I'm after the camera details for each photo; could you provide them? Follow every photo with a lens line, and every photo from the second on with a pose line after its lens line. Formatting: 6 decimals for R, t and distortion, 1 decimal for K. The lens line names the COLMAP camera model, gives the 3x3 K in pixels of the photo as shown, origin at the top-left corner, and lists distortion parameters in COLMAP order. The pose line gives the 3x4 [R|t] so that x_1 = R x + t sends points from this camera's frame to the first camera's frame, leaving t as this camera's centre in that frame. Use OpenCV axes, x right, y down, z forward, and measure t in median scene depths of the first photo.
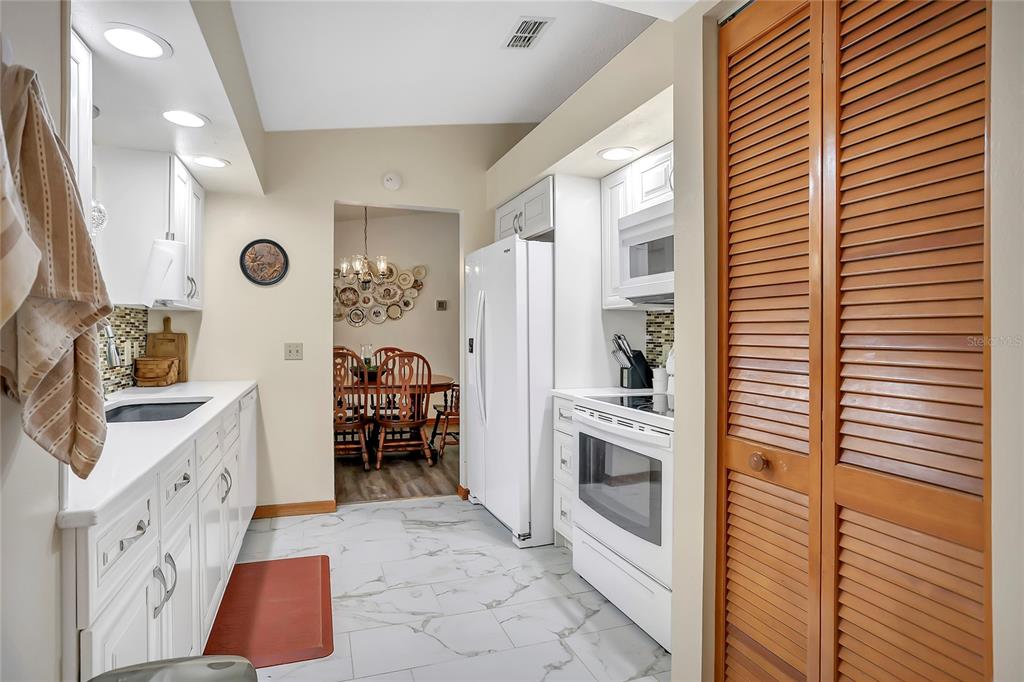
lens RADIAL K [[518.5, 0, 493.5], [0, 518.5, 339.0], [0, 0, 1]] dist [-0.059584, 0.024956]
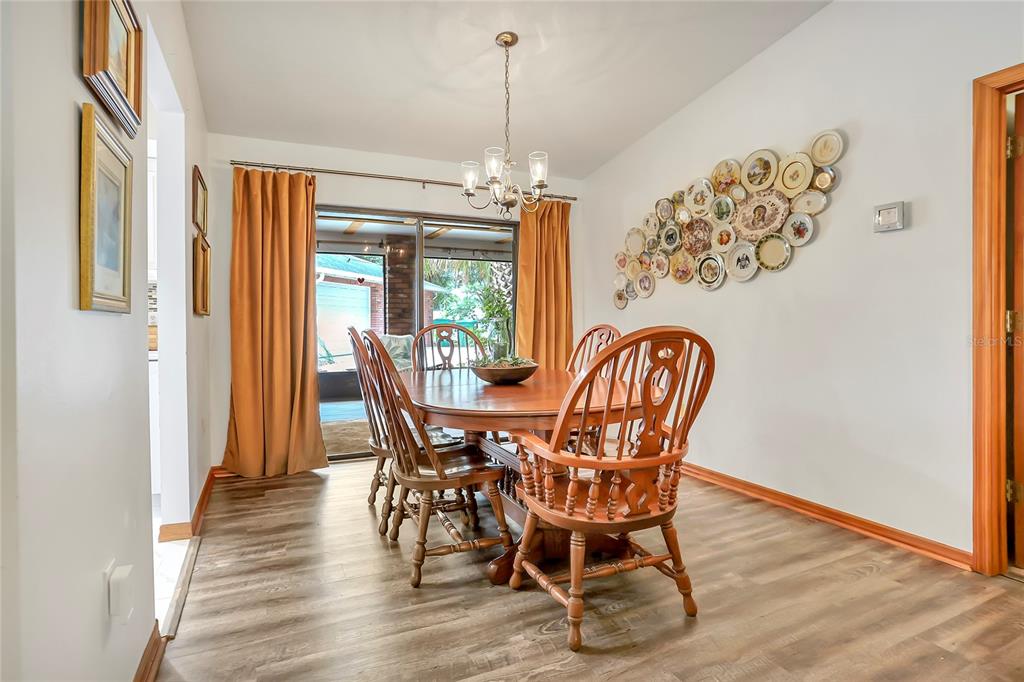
lens RADIAL K [[518.5, 0, 493.5], [0, 518.5, 339.0], [0, 0, 1]] dist [-0.059584, 0.024956]
pose [[0.095499, 0.021723, -0.995193, 0.232745], [-0.002466, 0.999764, 0.021586, 0.013640], [0.995426, 0.000393, 0.095530, 0.720171]]
